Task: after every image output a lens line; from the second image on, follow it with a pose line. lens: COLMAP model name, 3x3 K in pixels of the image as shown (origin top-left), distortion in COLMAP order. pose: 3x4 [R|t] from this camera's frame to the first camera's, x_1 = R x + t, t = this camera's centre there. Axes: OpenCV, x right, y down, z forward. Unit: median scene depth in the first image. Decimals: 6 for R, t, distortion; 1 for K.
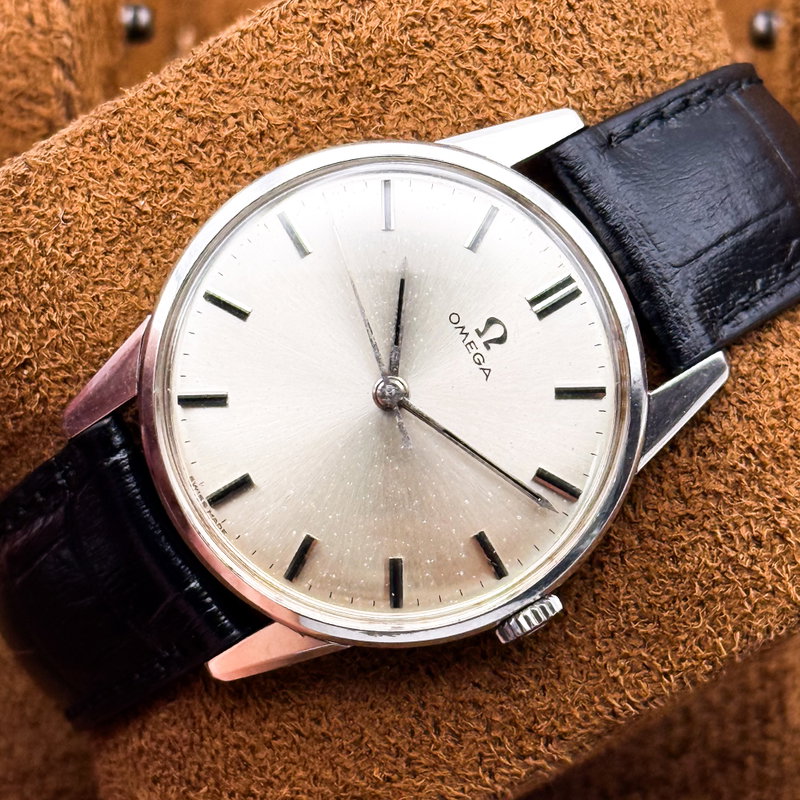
lens RADIAL K [[3571.2, 0, 400.0], [0, 3571.2, 400.0], [0, 0, 1]] dist [0.563575, -13.358722]
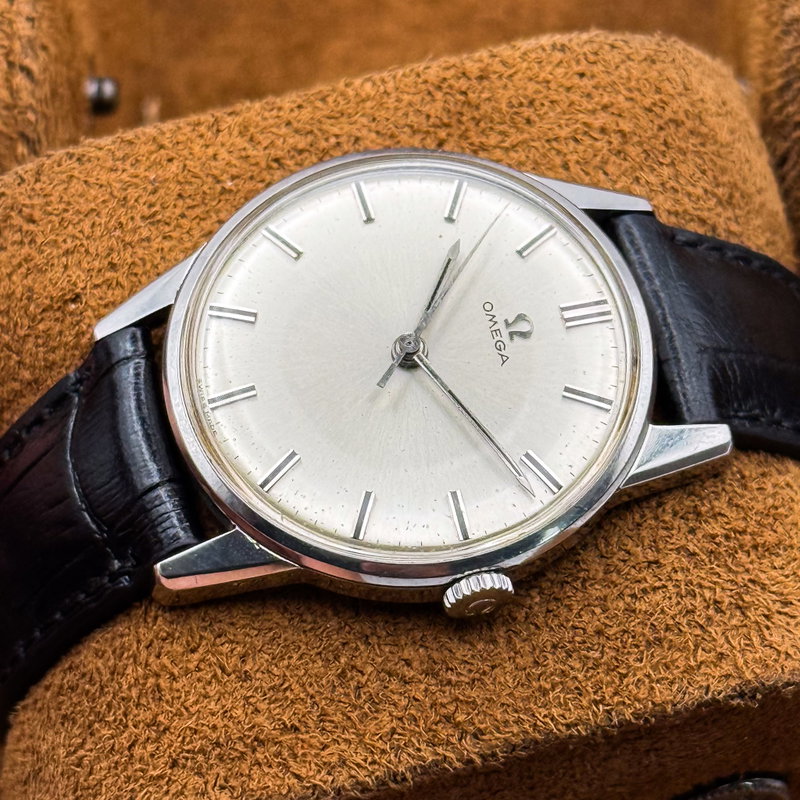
lens RADIAL K [[3571.2, 0, 400.0], [0, 3571.2, 400.0], [0, 0, 1]] dist [0.563575, -13.358722]
pose [[0.960537, 0.261134, -0.095799, 0.094899], [-0.276741, 0.862541, -0.423602, 0.436853], [-0.027986, 0.433397, 0.900769, 0.074353]]
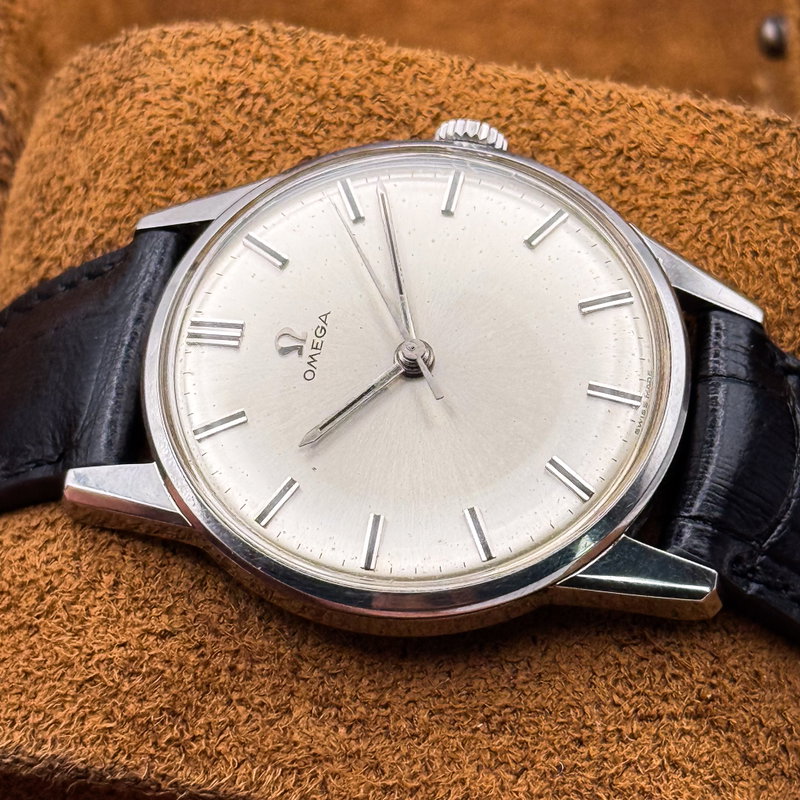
lens RADIAL K [[3571.2, 0, 400.0], [0, 3571.2, 400.0], [0, 0, 1]] dist [0.563575, -13.358722]
pose [[-0.731289, -0.562524, 0.385724, -0.354069], [0.679796, -0.647228, 0.344926, -0.322118], [0.055622, 0.514454, 0.855712, 0.207022]]
